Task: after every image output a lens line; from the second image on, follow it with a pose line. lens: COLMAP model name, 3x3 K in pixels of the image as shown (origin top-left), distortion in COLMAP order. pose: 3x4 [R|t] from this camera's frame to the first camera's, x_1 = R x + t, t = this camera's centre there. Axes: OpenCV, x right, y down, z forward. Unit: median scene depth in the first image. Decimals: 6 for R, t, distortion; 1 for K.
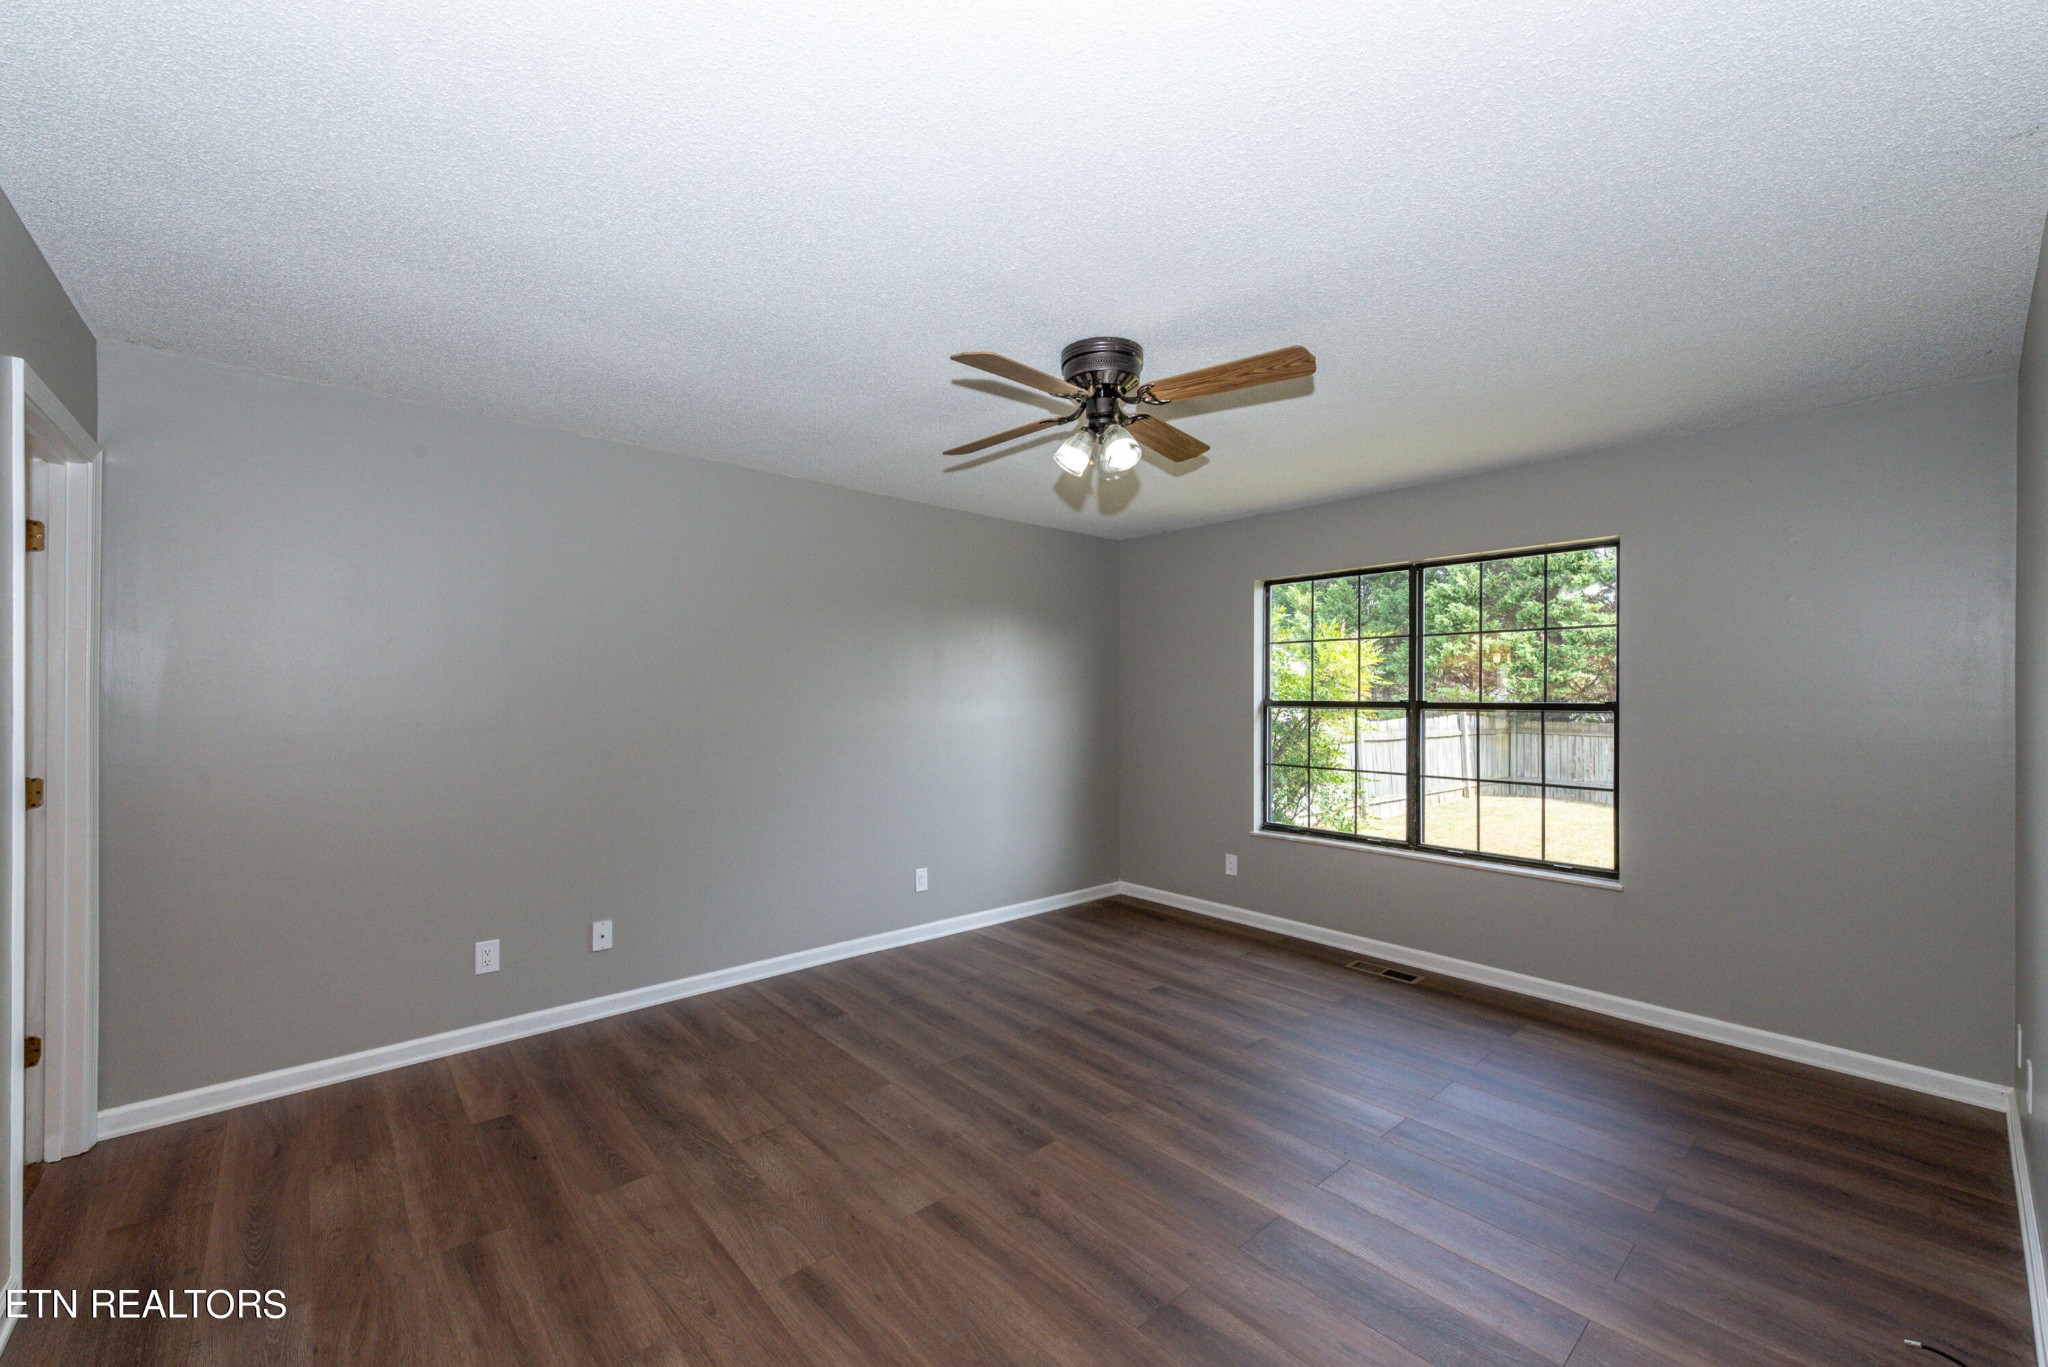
lens RADIAL K [[859.2, 0, 1024.0], [0, 859.2, 683.5], [0, 0, 1]] dist [0.011618, 0.000026]
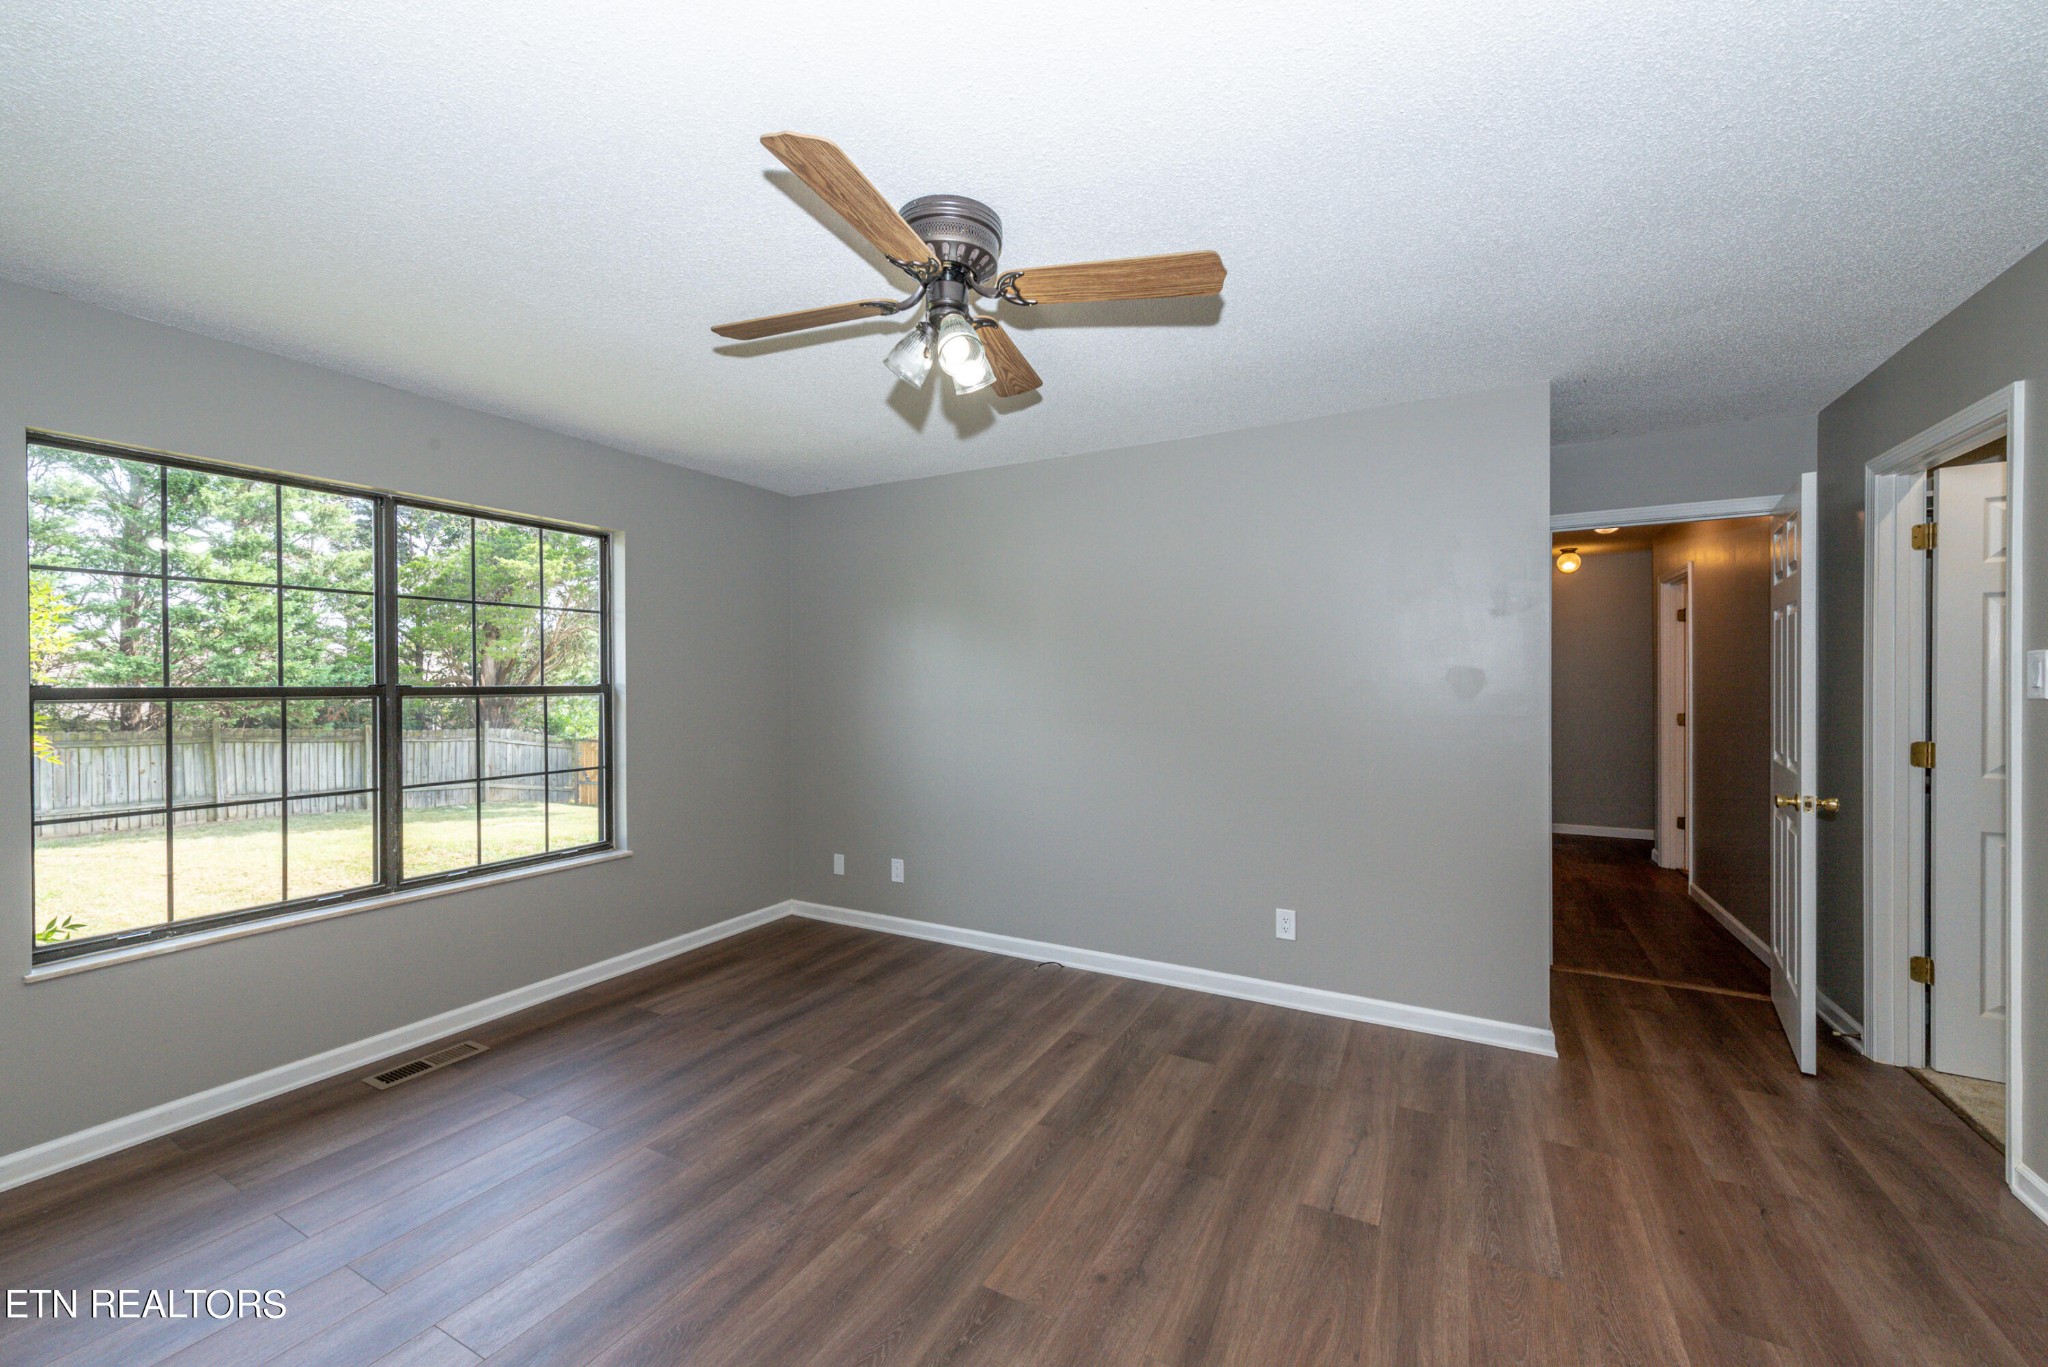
lens RADIAL K [[842.6, 0, 1016.5], [0, 842.6, 673.4], [0, 0, 1]] dist [-0.000906, -0.000090]
pose [[-0.374690, 0.009942, 0.927097, -0.489356], [-0.002386, 0.999929, -0.011687, 0.022290], [-0.927147, -0.006591, -0.374640, 0.965964]]
